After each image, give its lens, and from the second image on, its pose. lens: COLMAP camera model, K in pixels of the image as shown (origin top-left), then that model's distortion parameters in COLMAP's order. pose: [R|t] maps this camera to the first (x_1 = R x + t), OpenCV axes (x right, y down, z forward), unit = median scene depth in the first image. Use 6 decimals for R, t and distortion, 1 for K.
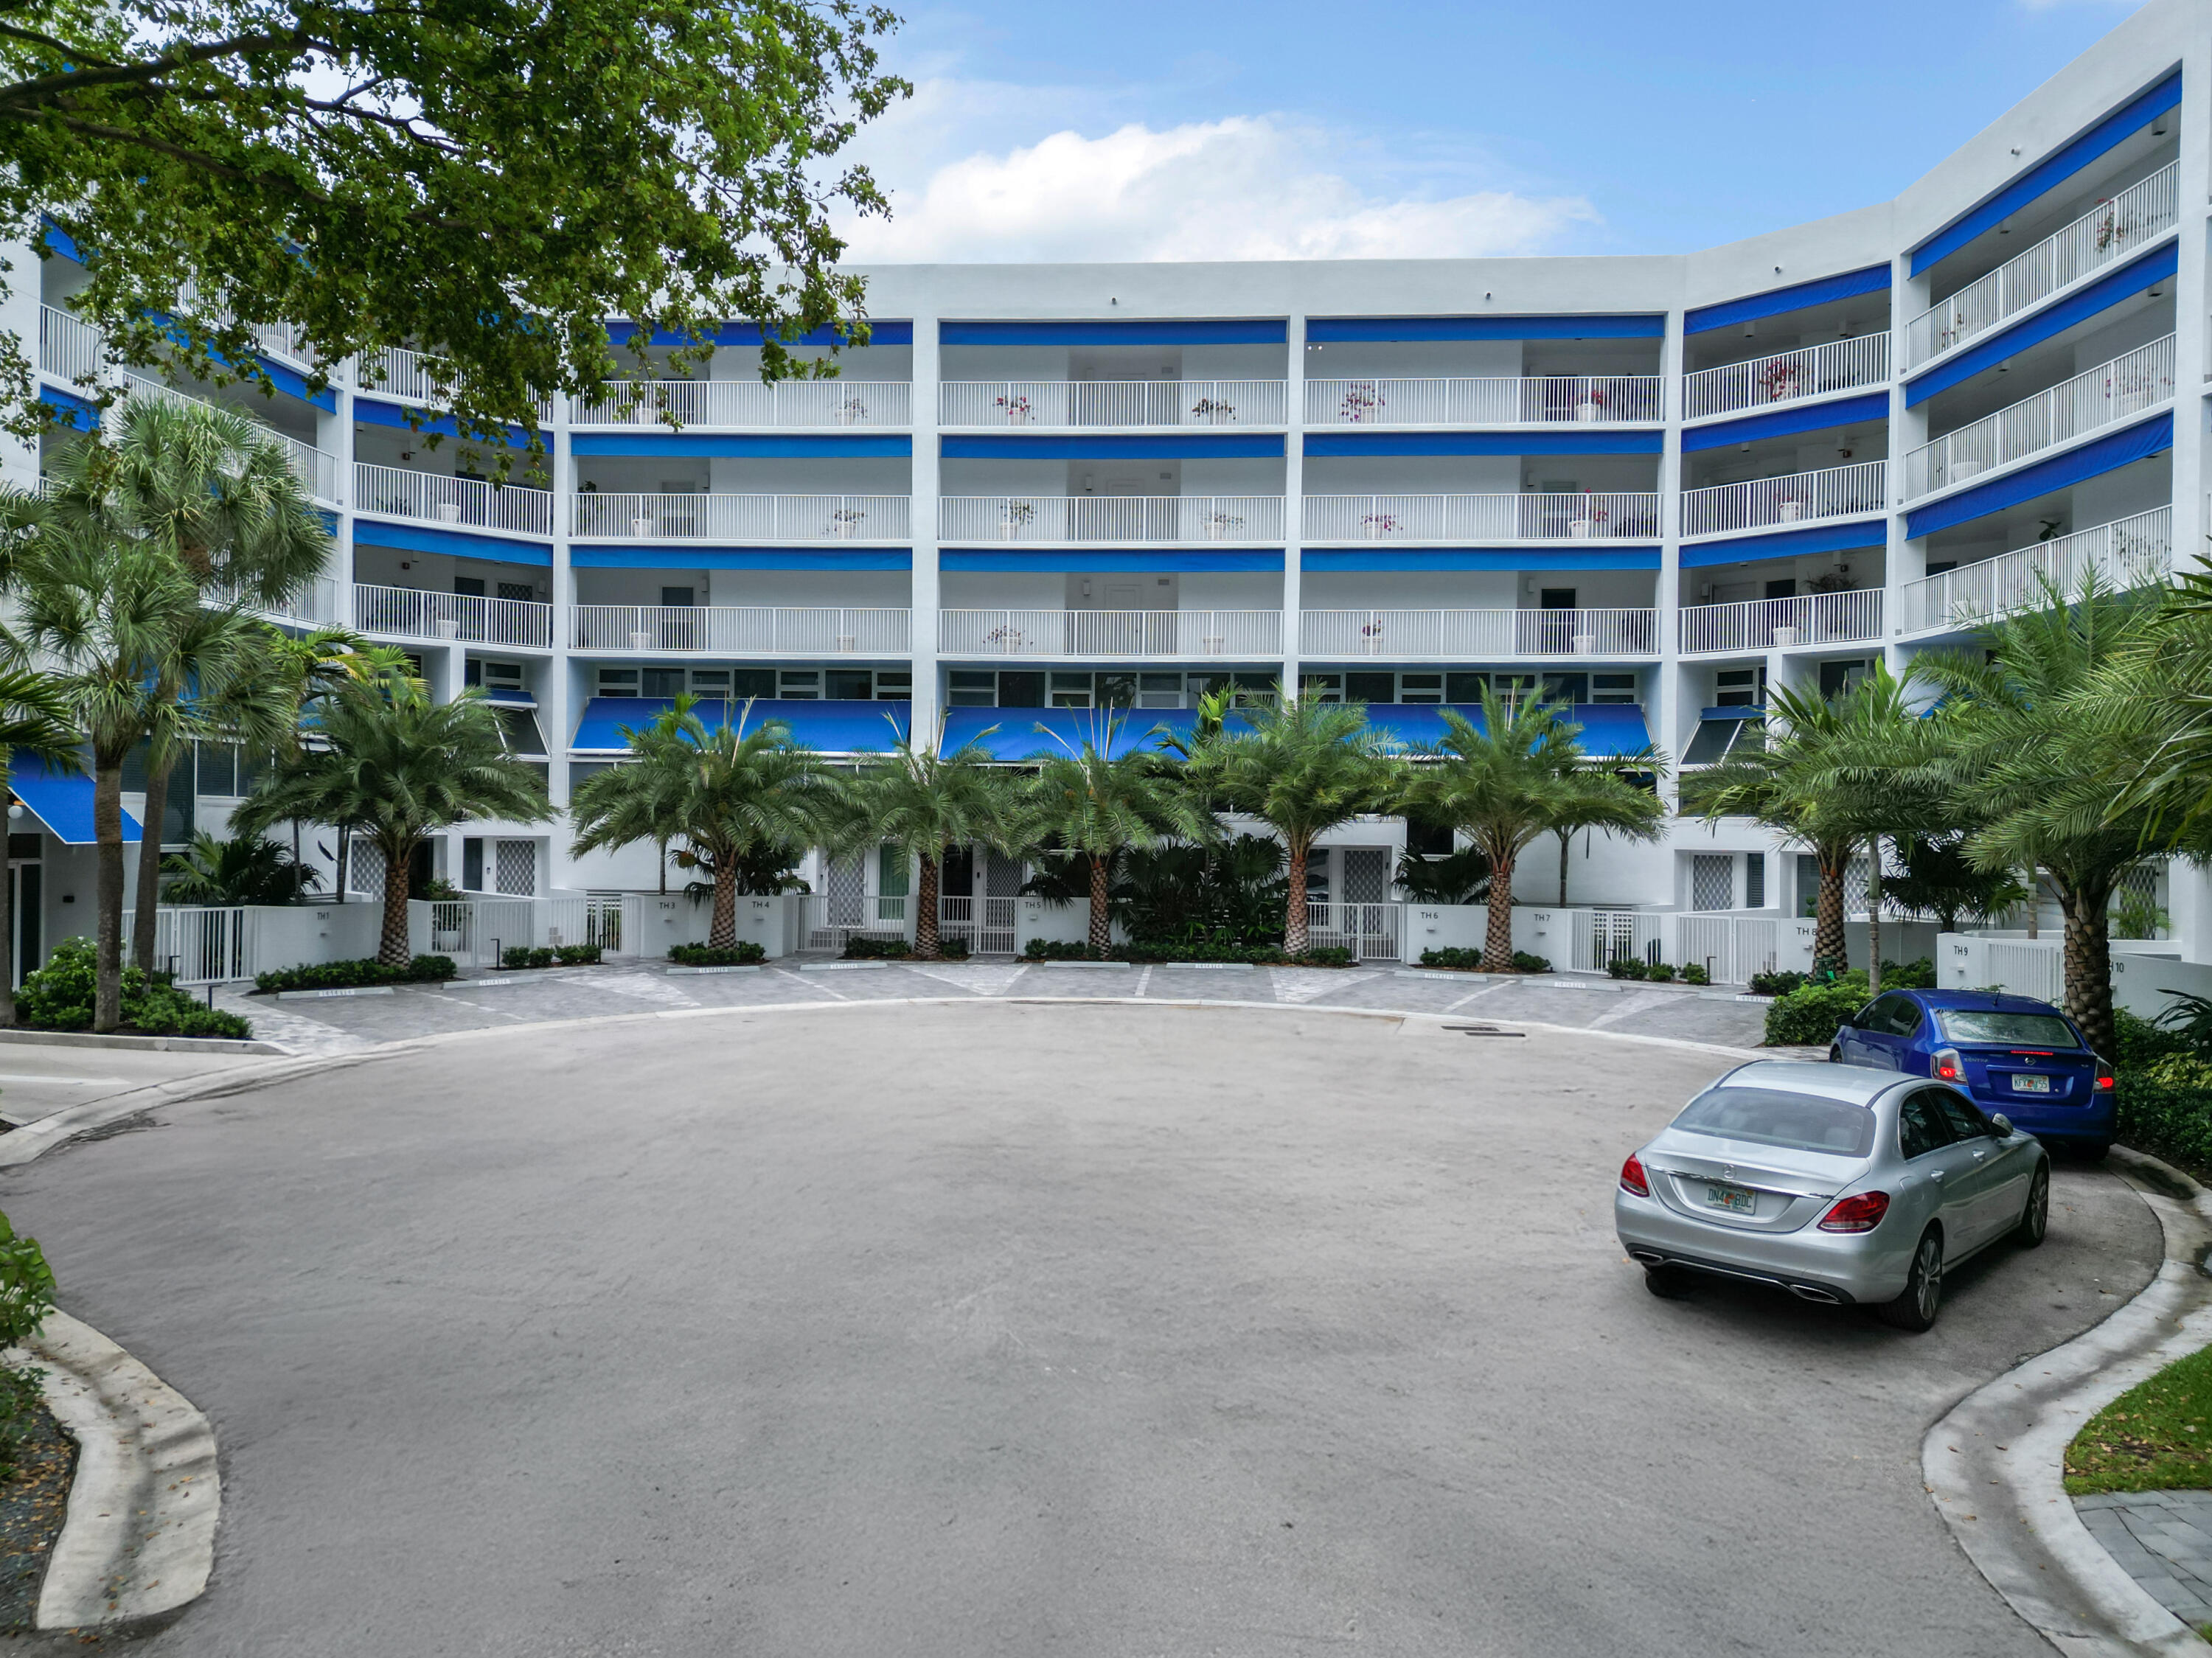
lens RADIAL K [[1577.5, 0, 1092.5], [0, 1577.5, 840.1], [0, 0, 1]] dist [0.071560, 0.001942]
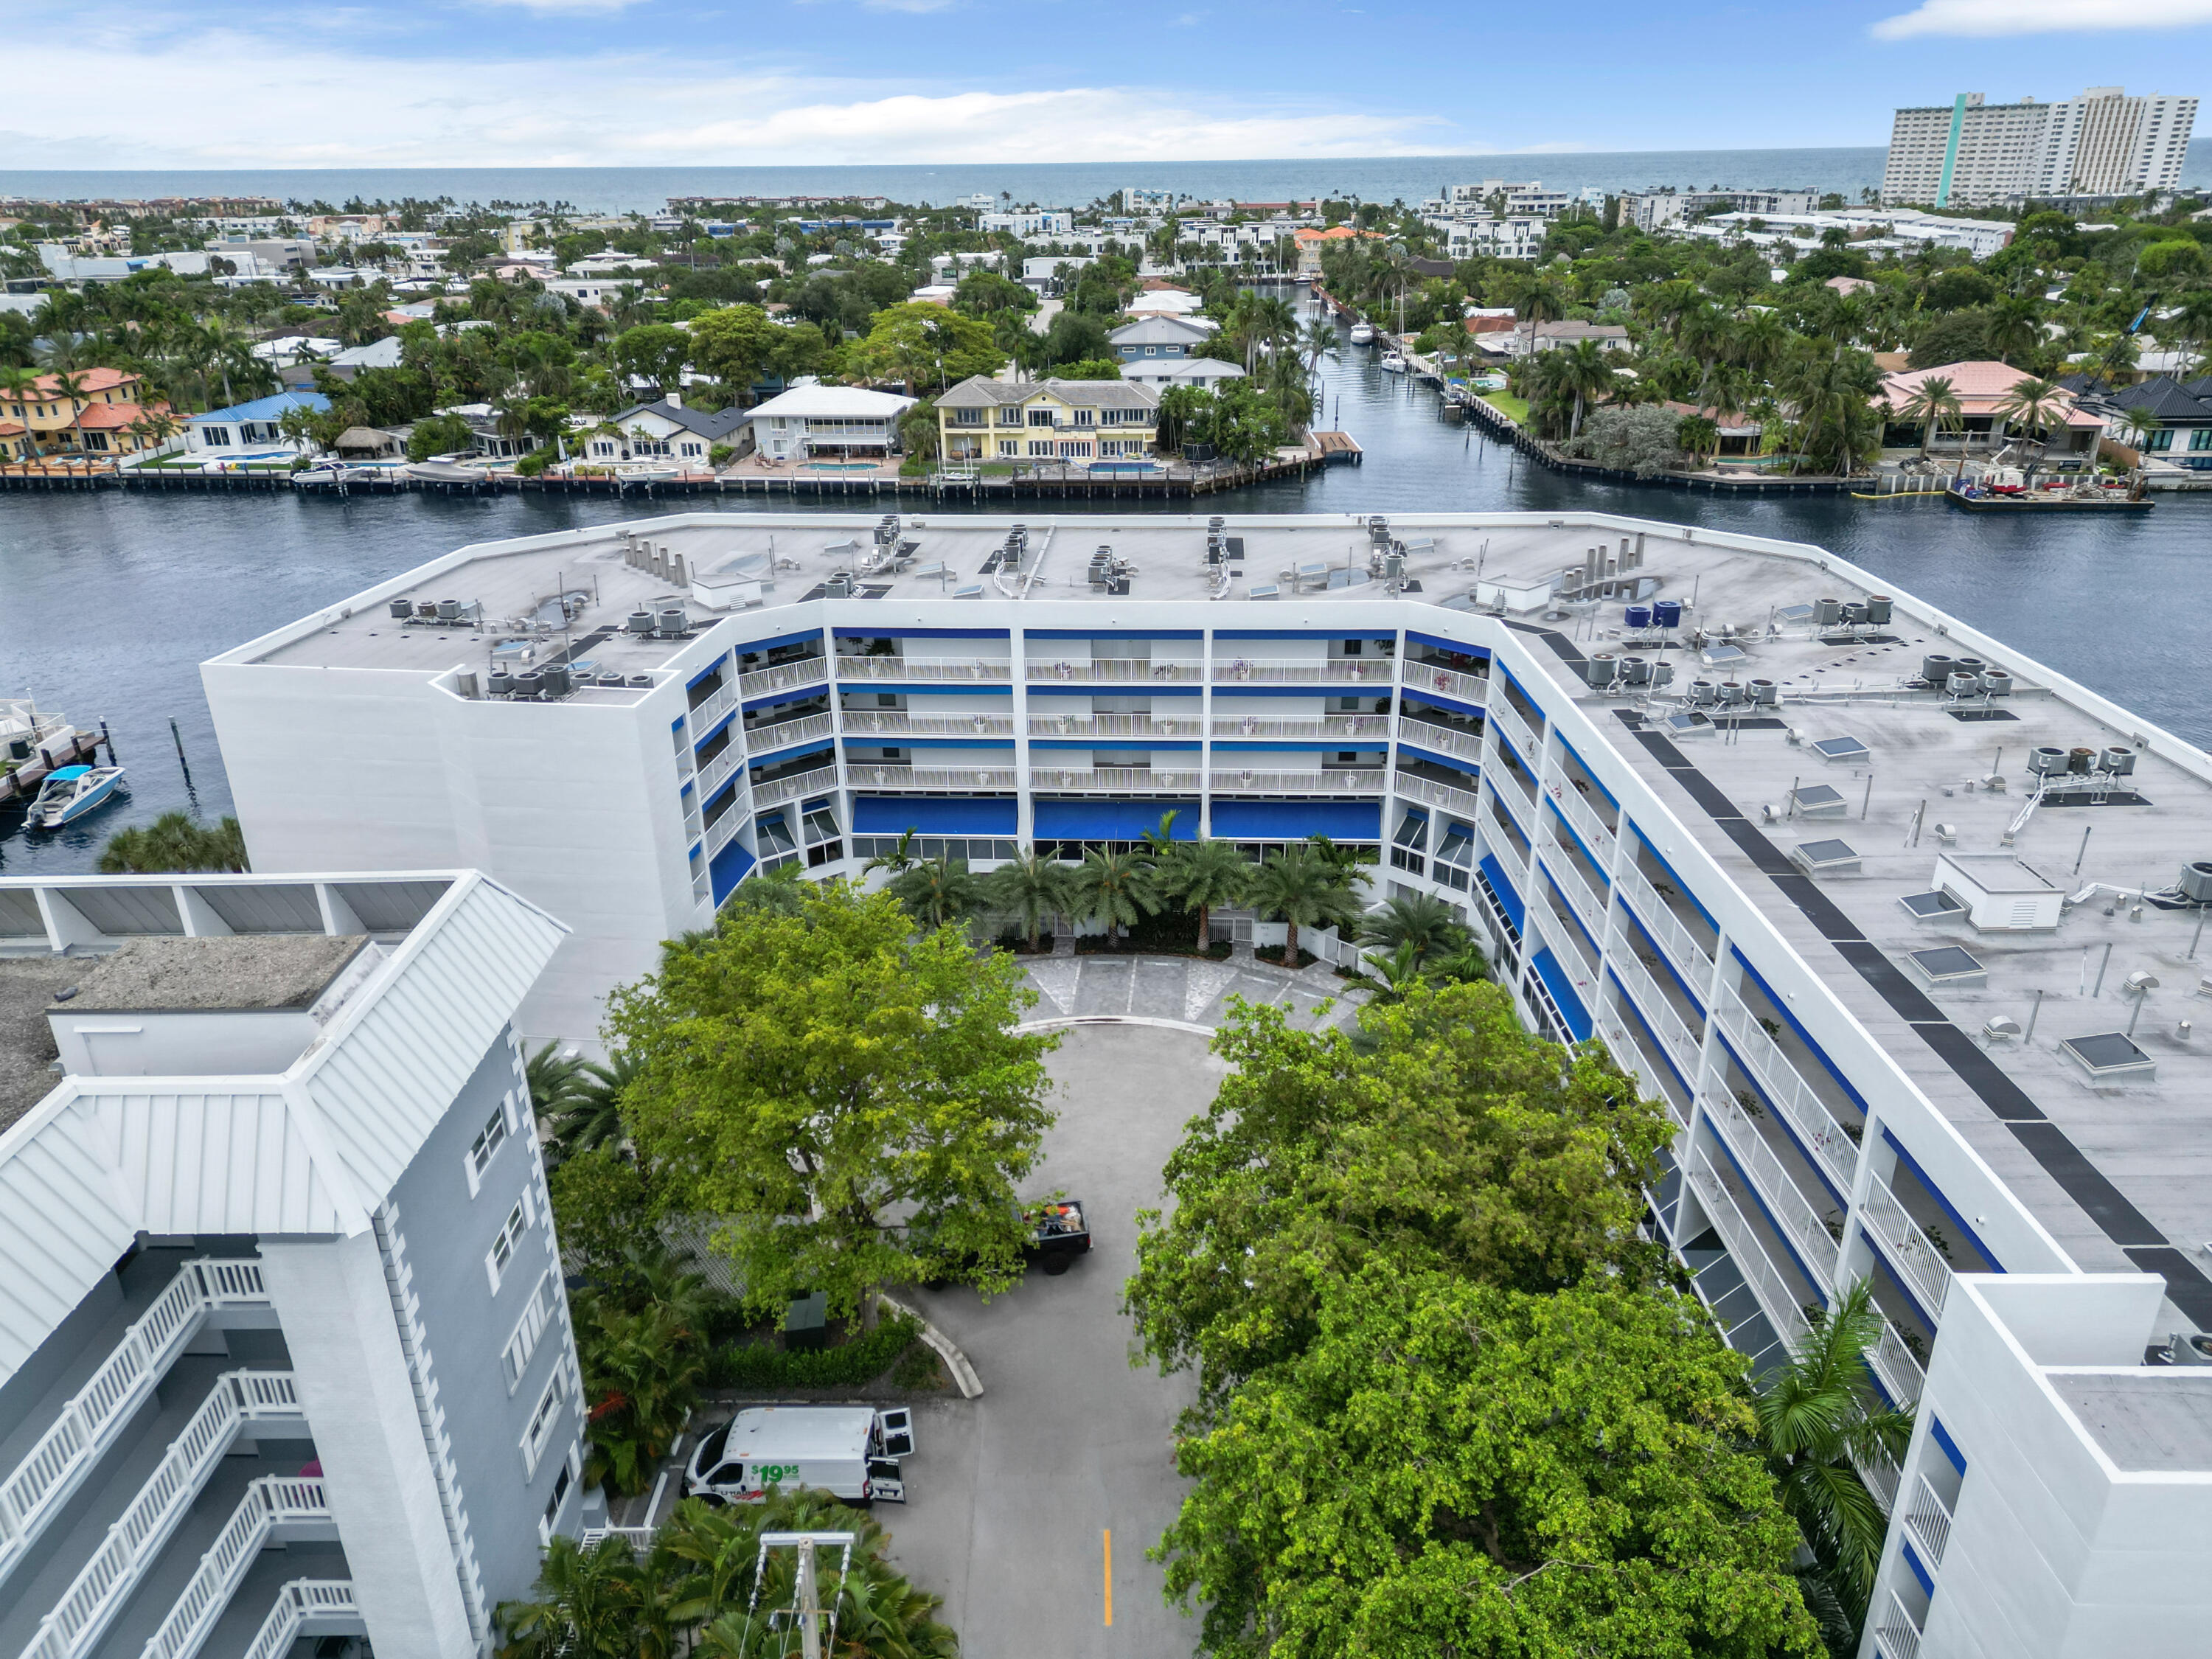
lens RADIAL K [[1577.6, 0, 1114.6], [0, 1577.6, 822.1], [0, 0, 1]] dist [0.071560, 0.001942]
pose [[0.999660, -0.017037, -0.019717, 0.048286], [0.023578, 0.913538, 0.406069, -0.891520], [0.011094, -0.406396, 0.913630, -0.845922]]
